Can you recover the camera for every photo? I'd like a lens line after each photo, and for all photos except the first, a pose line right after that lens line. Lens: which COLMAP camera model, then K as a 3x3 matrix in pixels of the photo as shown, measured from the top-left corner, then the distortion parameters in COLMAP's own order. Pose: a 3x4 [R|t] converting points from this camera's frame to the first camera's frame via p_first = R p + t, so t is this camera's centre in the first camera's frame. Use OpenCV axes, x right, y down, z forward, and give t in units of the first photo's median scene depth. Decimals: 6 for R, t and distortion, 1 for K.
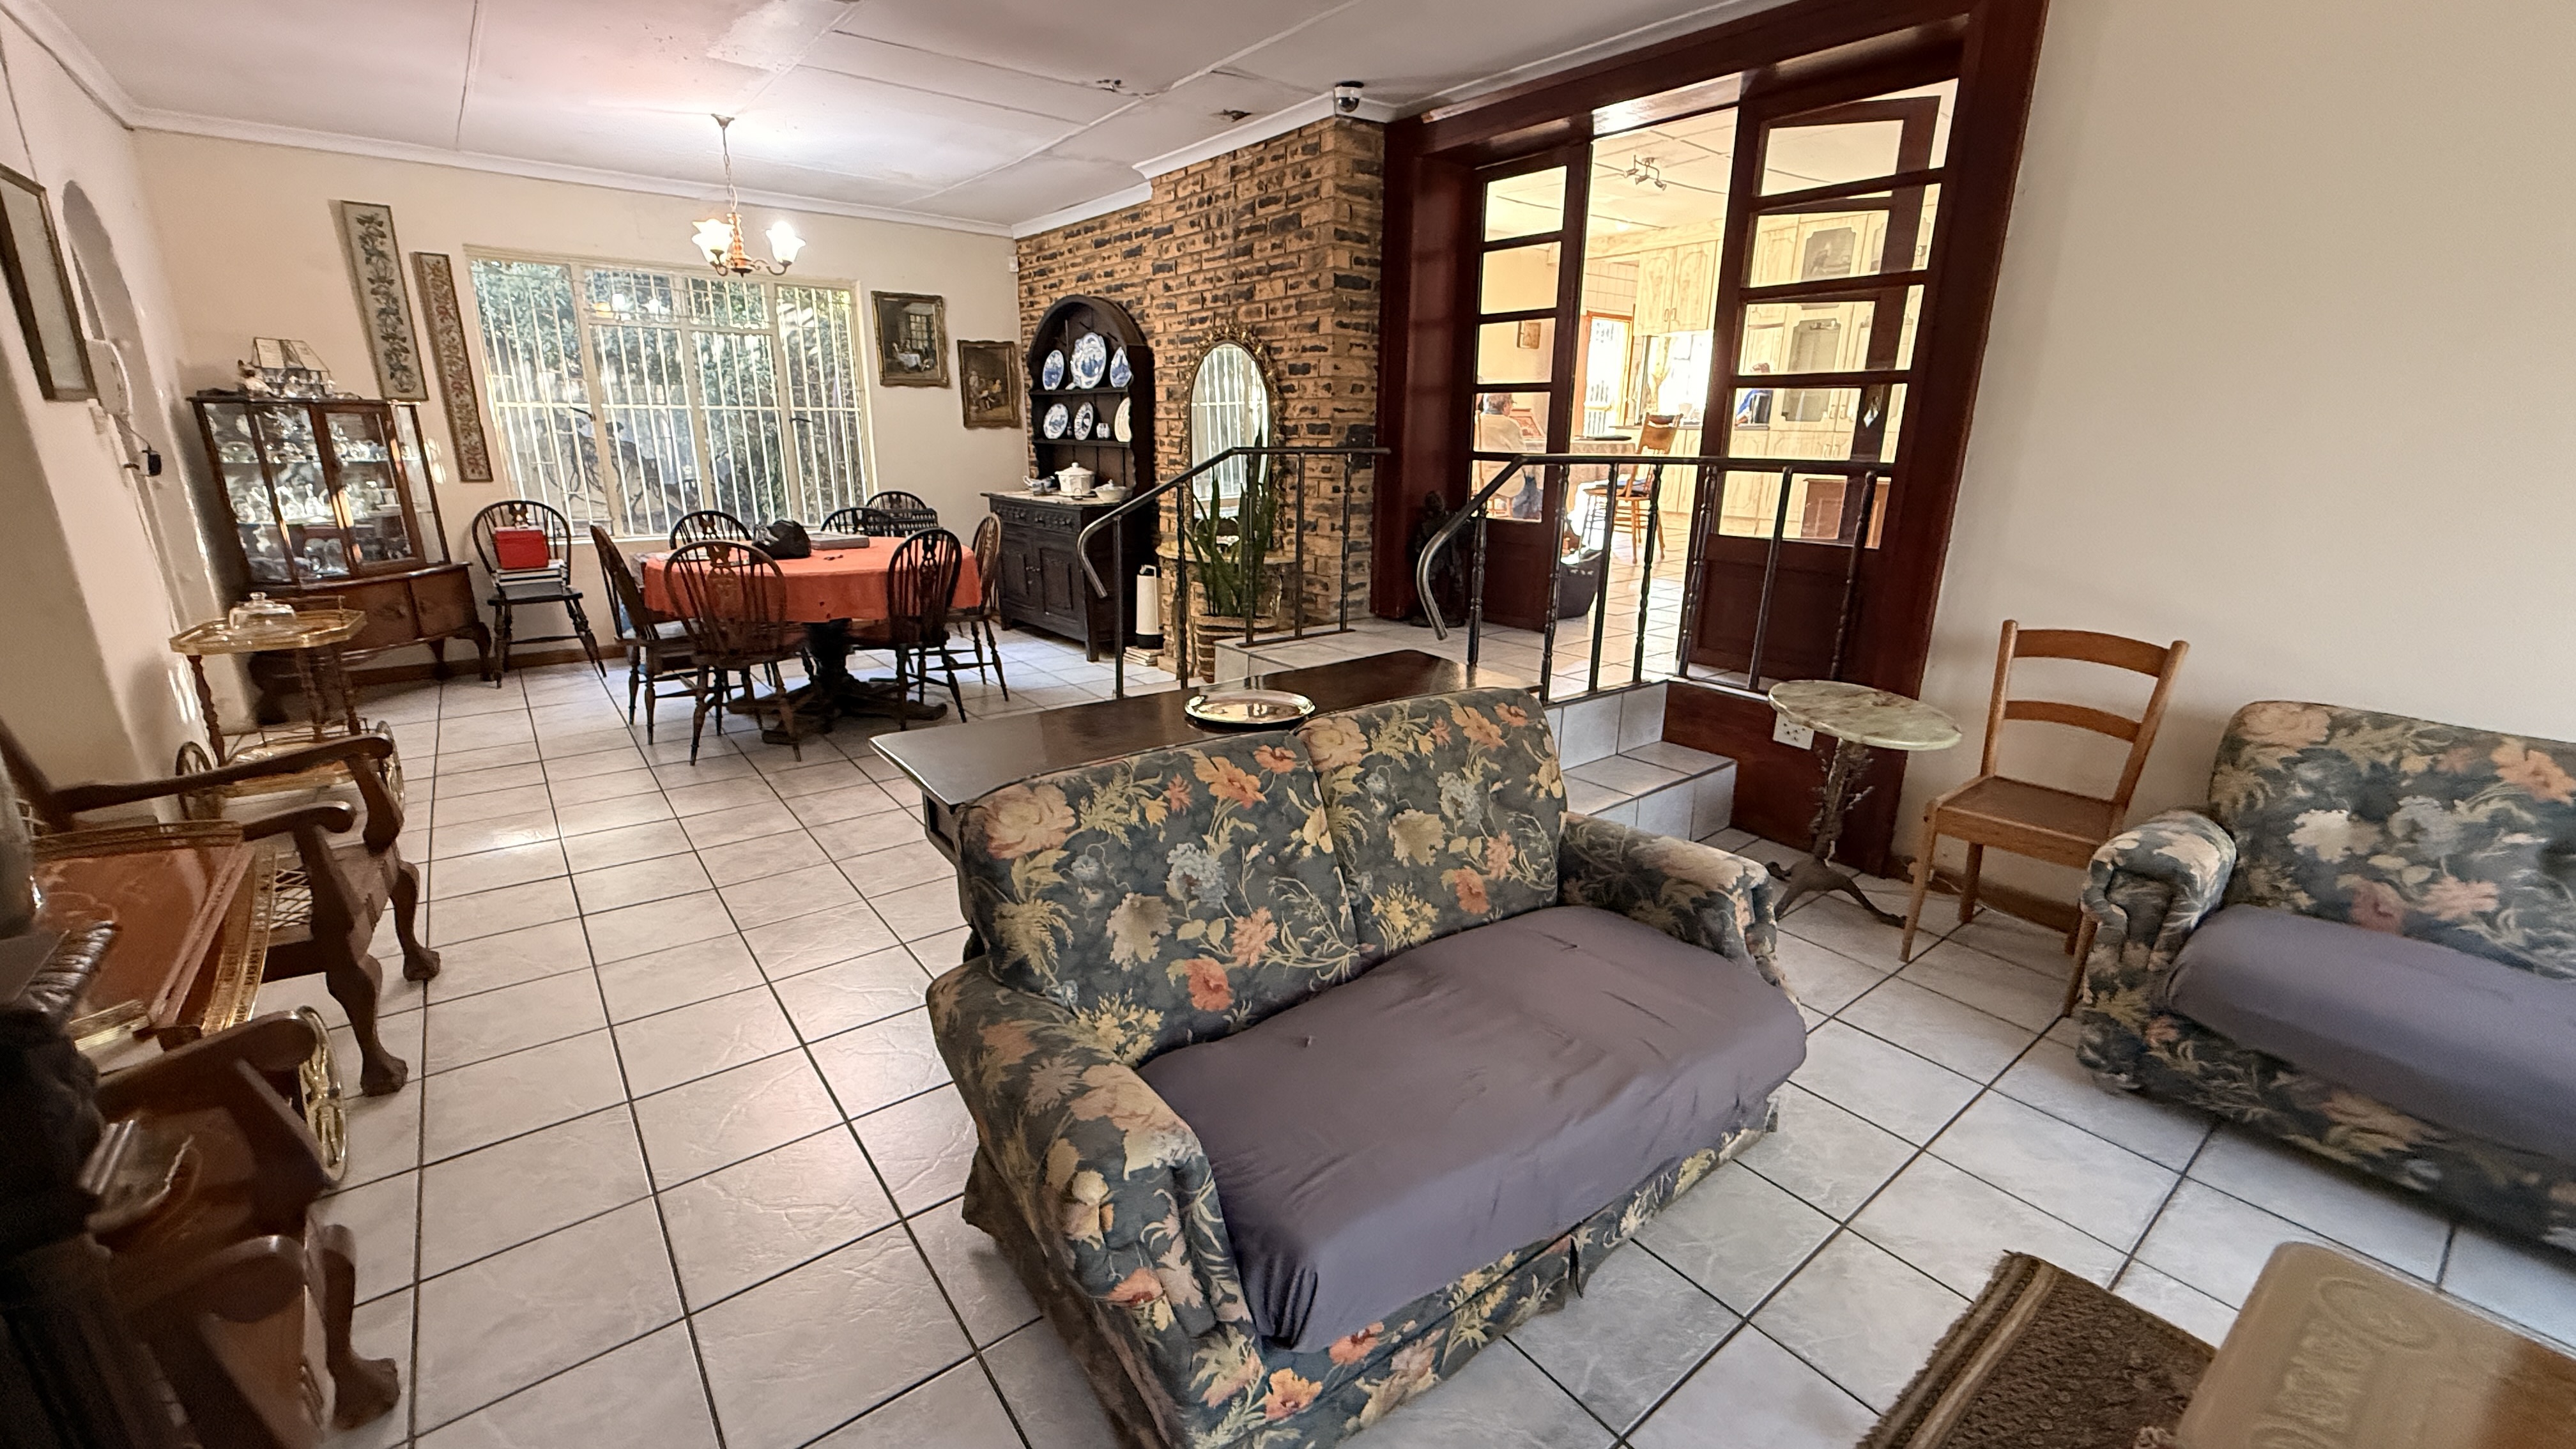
lens RADIAL K [[1028.6, 0, 1291.8], [0, 1028.6, 729.0], [0, 0, 1]] dist [0.007706, -0.000138]
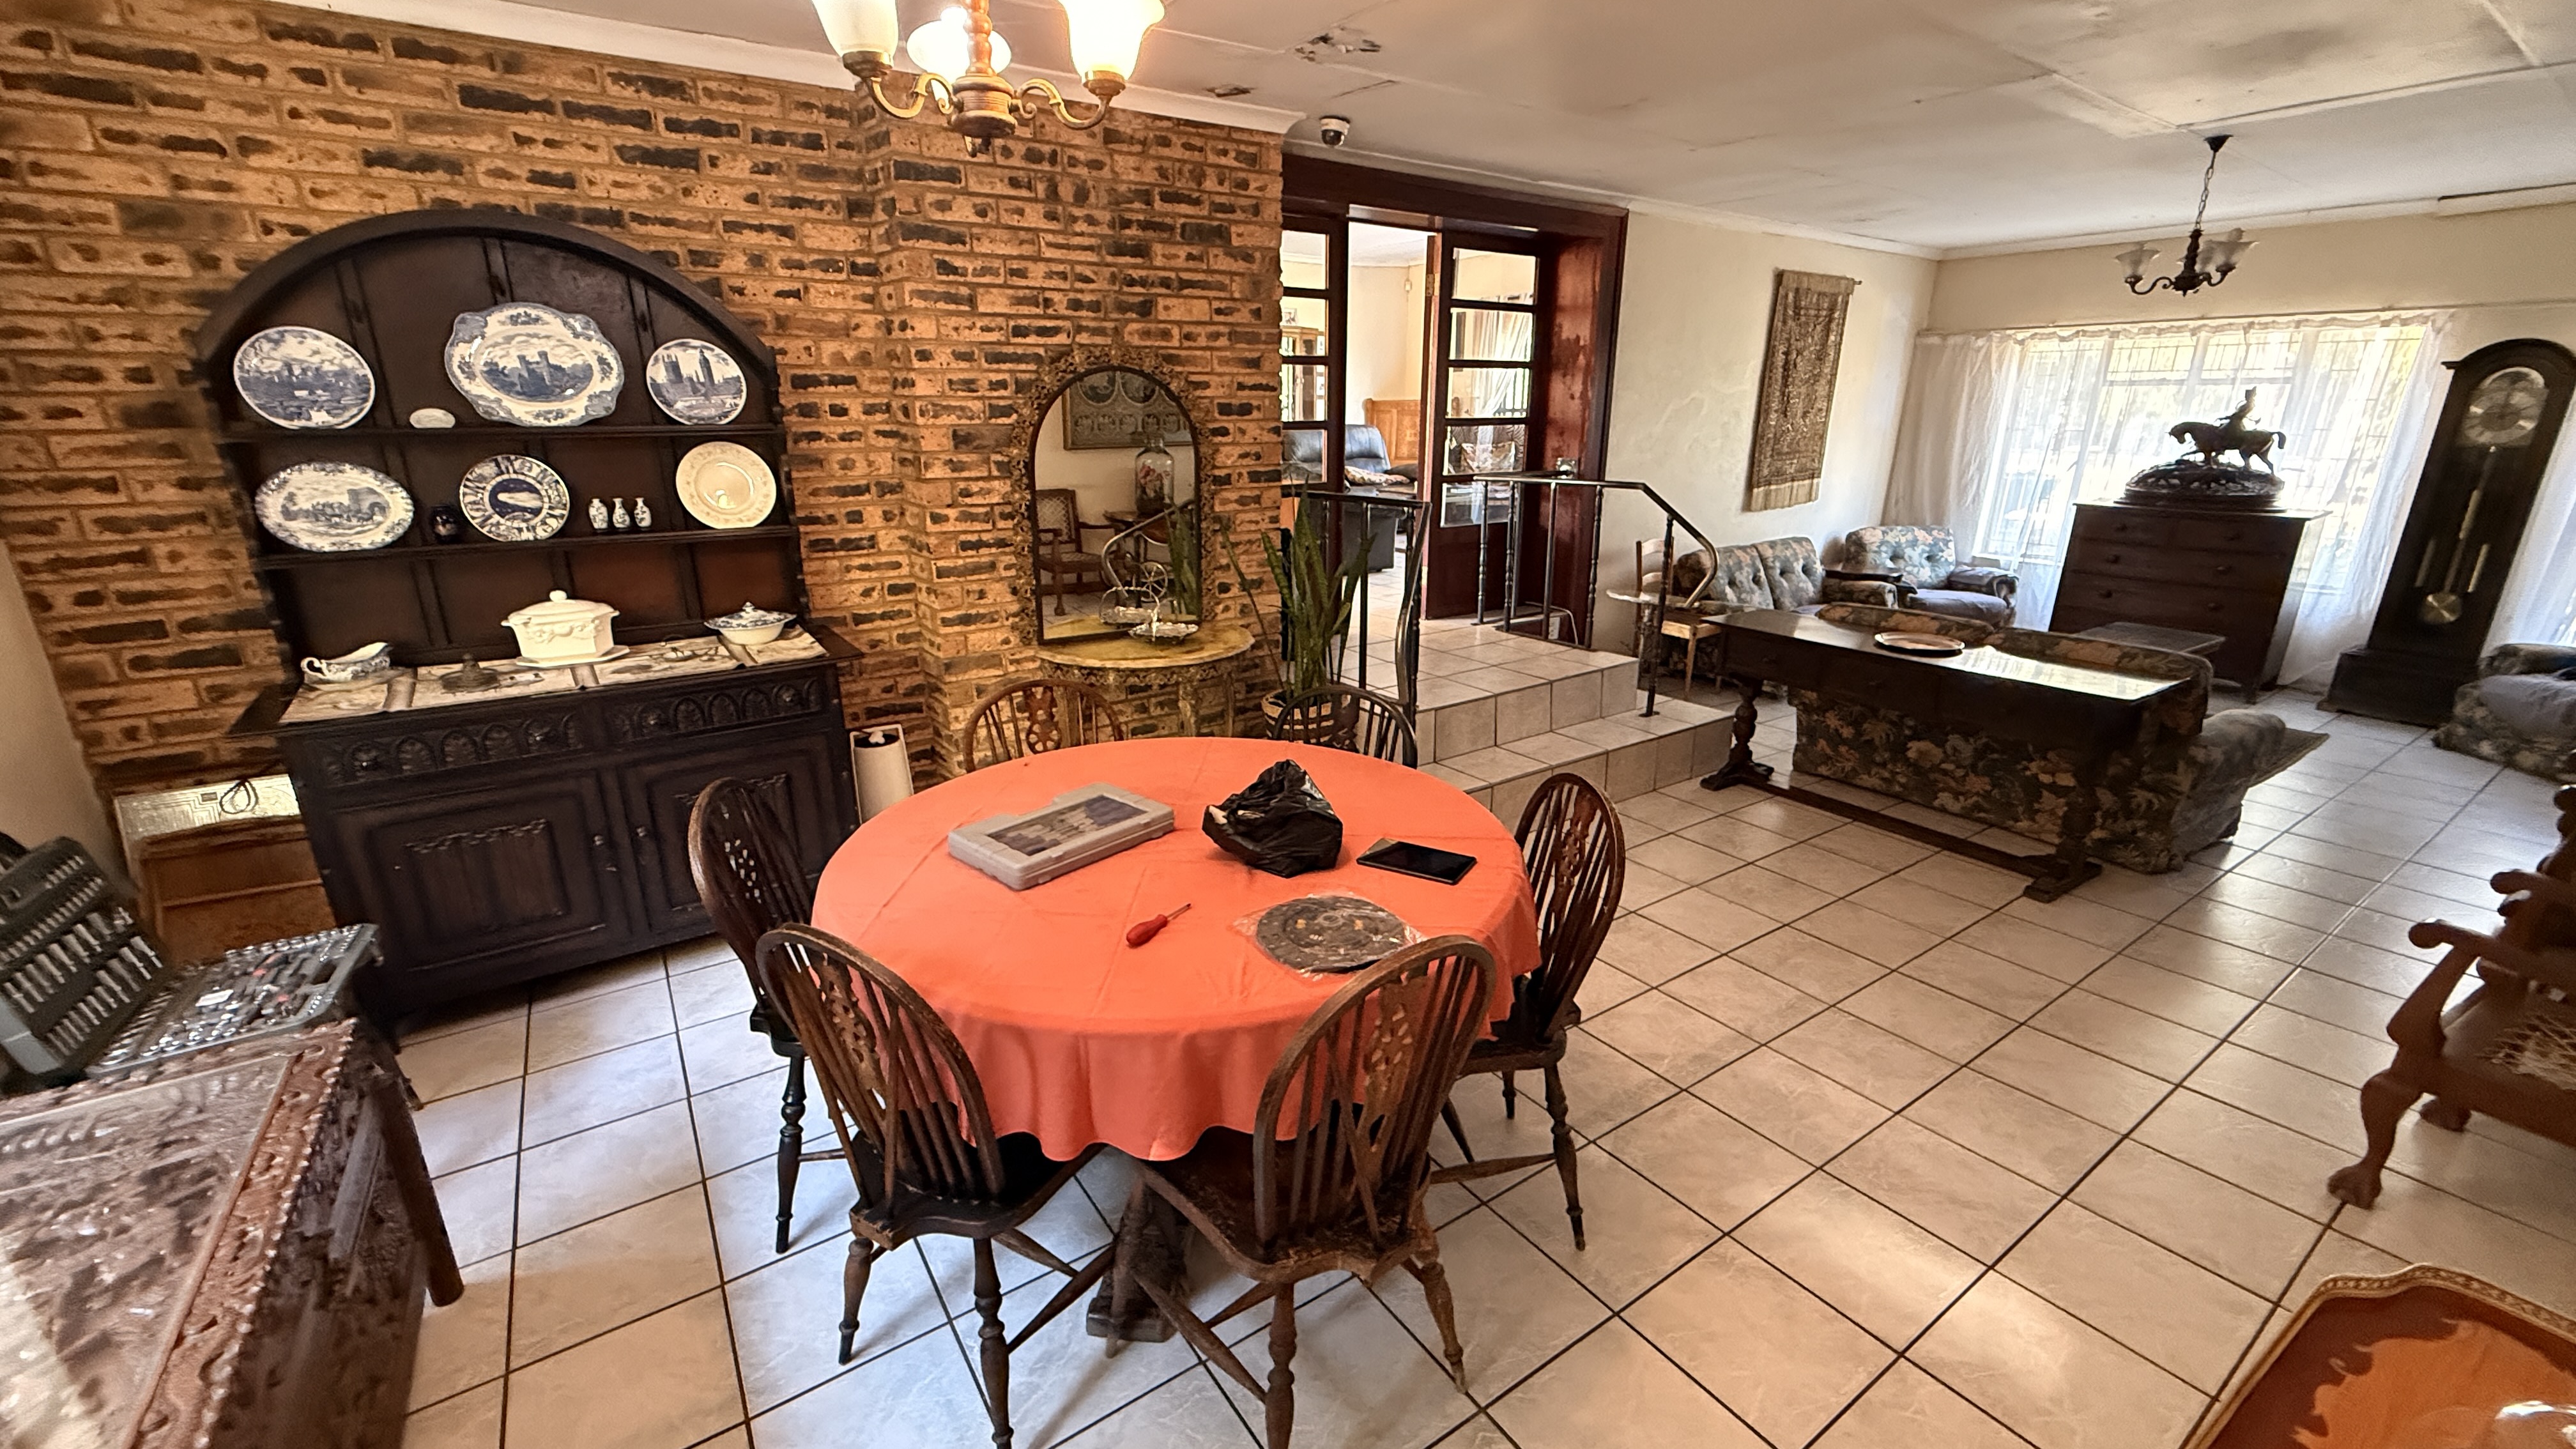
lens RADIAL K [[1028.6, 0, 1291.8], [0, 1028.6, 729.0], [0, 0, 1]] dist [0.007706, -0.000138]
pose [[0.064091, -0.307059, 0.949530, -0.851499], [0.287837, 0.916737, 0.277026, -0.316668], [-0.955533, 0.255555, 0.147137, 0.862464]]
